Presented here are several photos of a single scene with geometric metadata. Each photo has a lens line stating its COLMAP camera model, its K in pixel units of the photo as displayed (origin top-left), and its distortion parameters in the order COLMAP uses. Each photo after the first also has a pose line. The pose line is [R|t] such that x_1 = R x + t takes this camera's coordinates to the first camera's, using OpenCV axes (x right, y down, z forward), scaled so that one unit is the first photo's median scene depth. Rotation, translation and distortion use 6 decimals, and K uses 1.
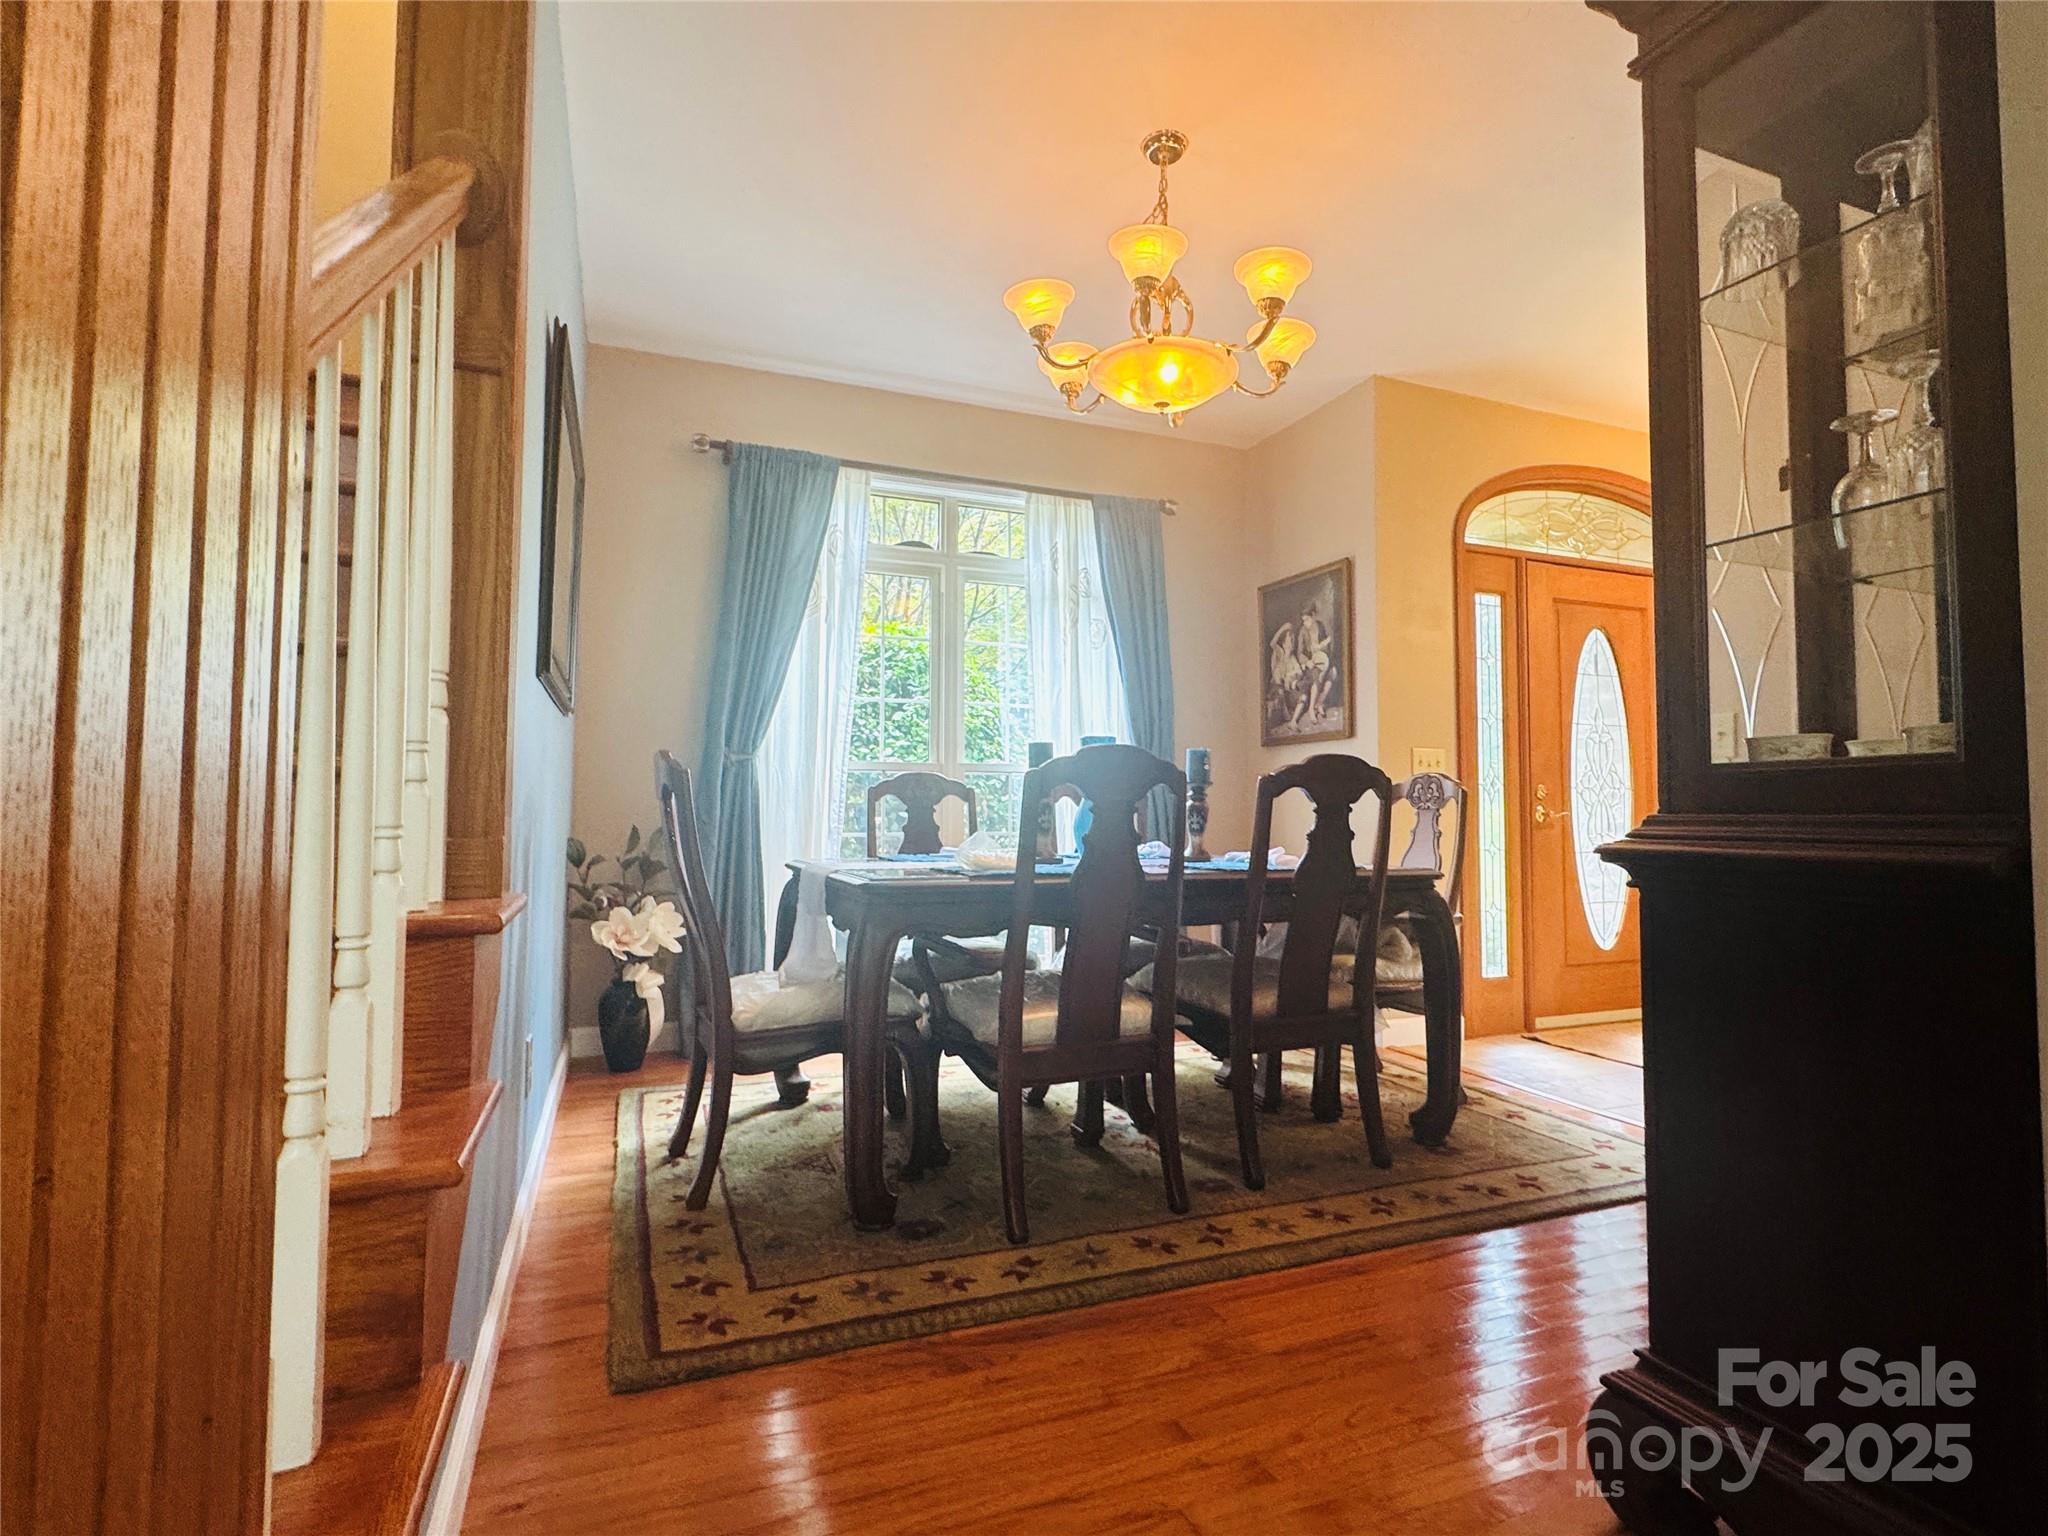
lens RADIAL K [[990.7, 0, 1024.0], [0, 990.7, 768.0], [0, 0, 1]] dist [0.000229, -0.000031]
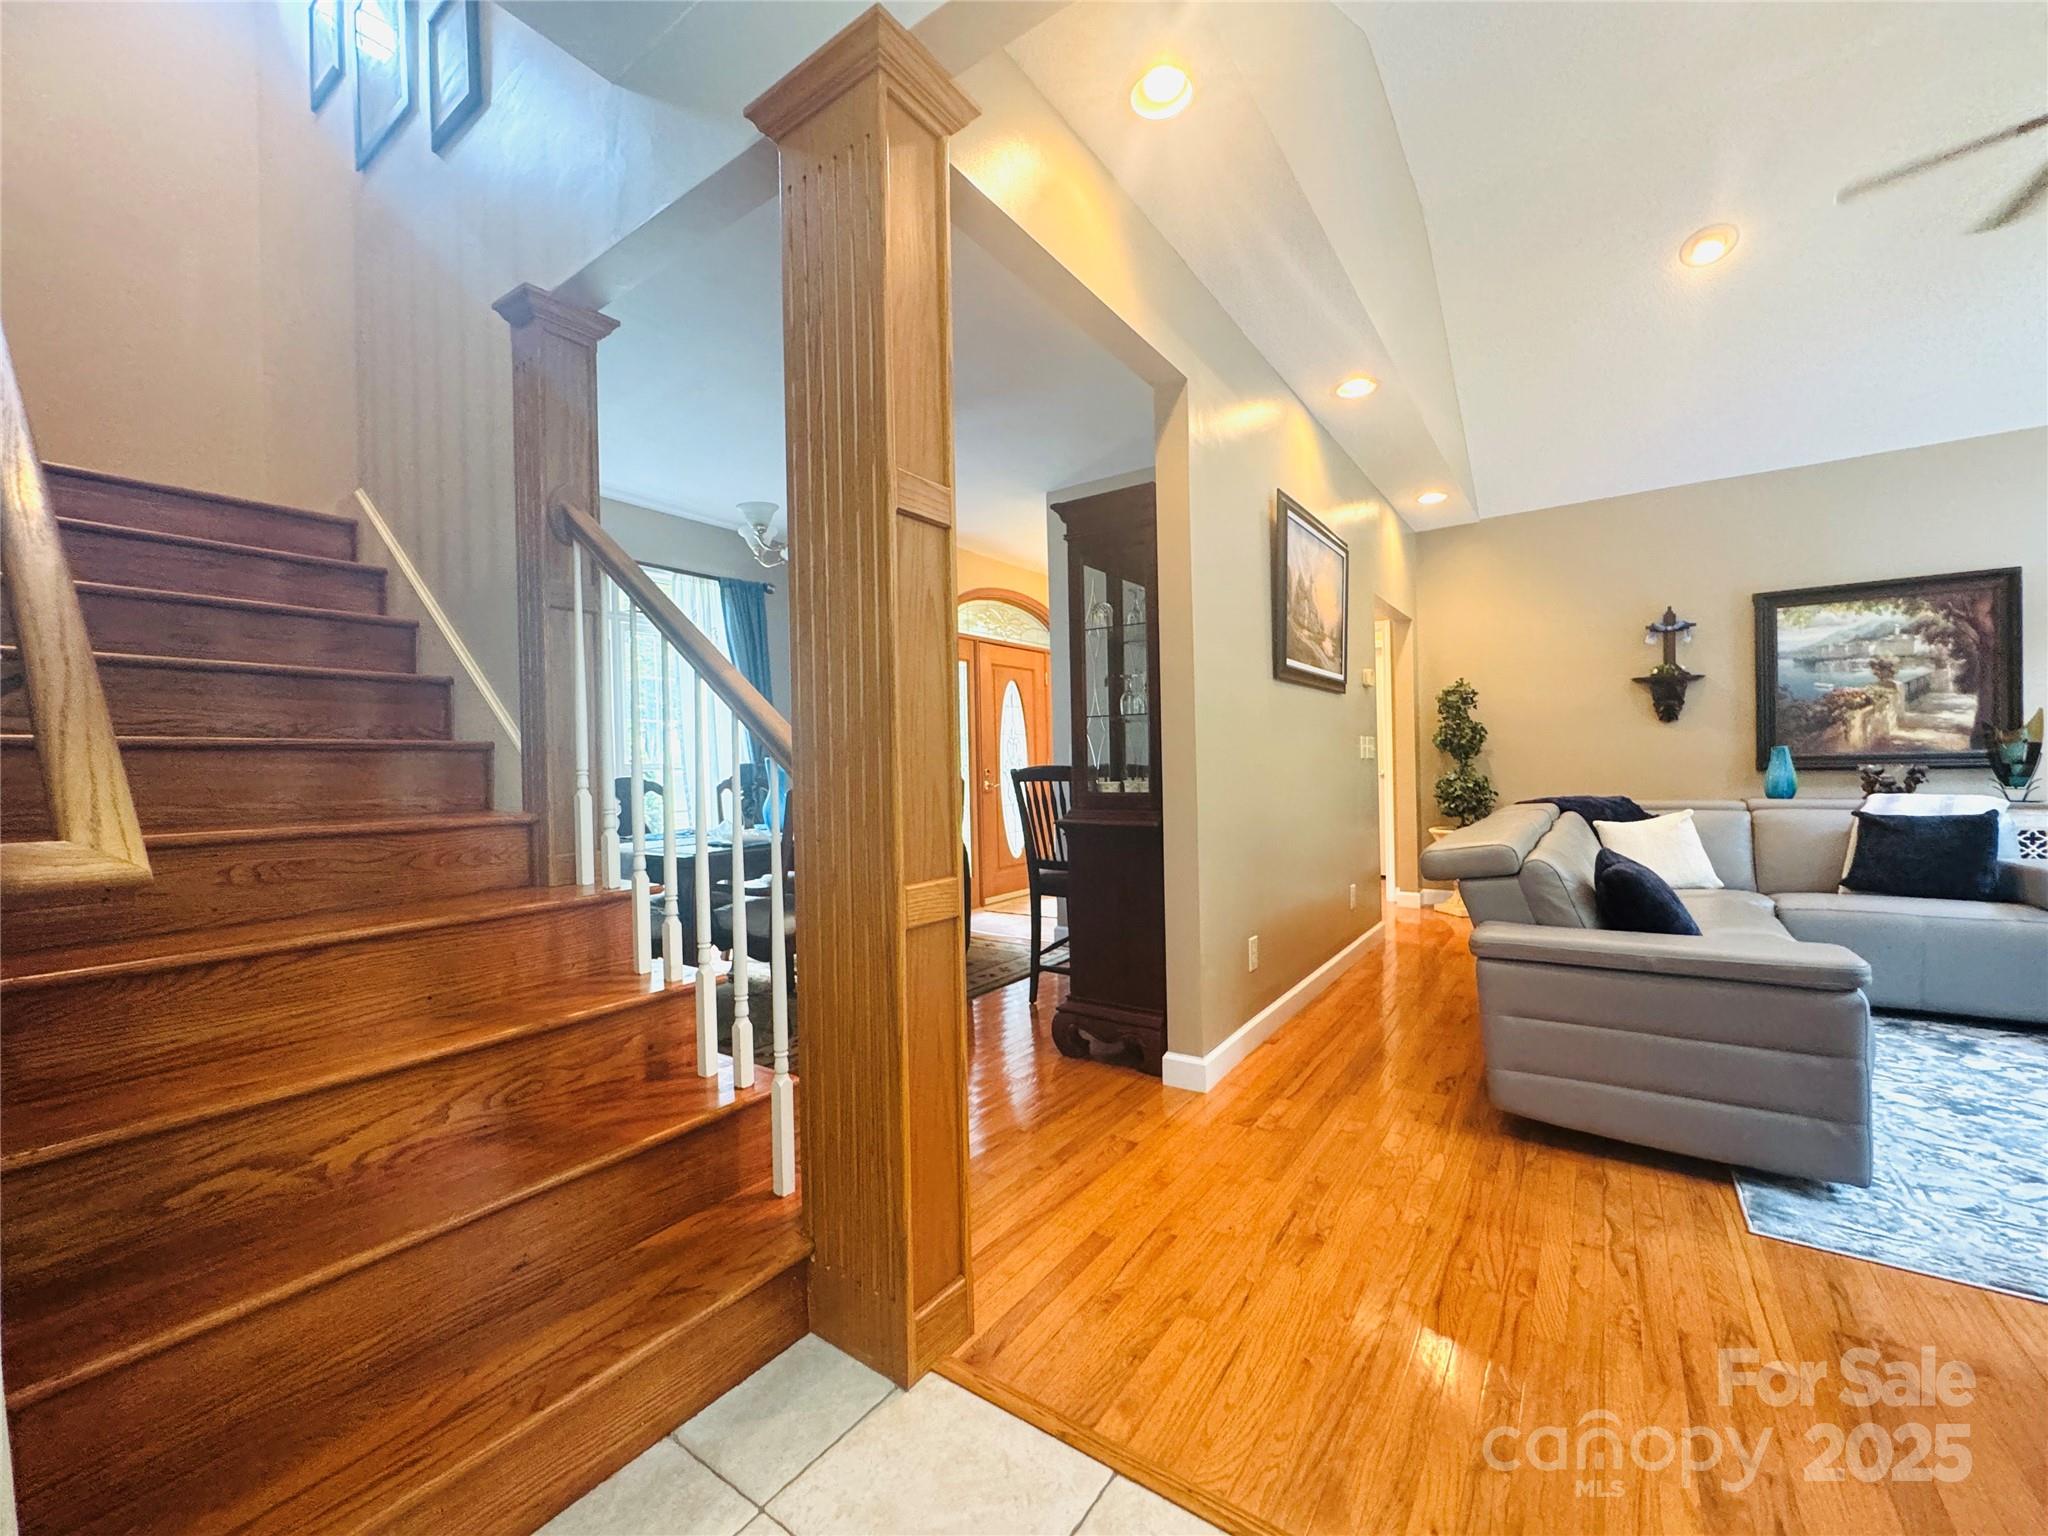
lens RADIAL K [[816.6, 0, 1026.3], [0, 816.6, 768.7], [0, 0, 1]] dist [-0.002706, 0.000059]
pose [[0.833630, -0.025876, 0.551717, -0.234623], [-0.001186, 0.998816, 0.048638, -0.056702], [-0.552322, -0.041200, 0.832612, -0.269287]]
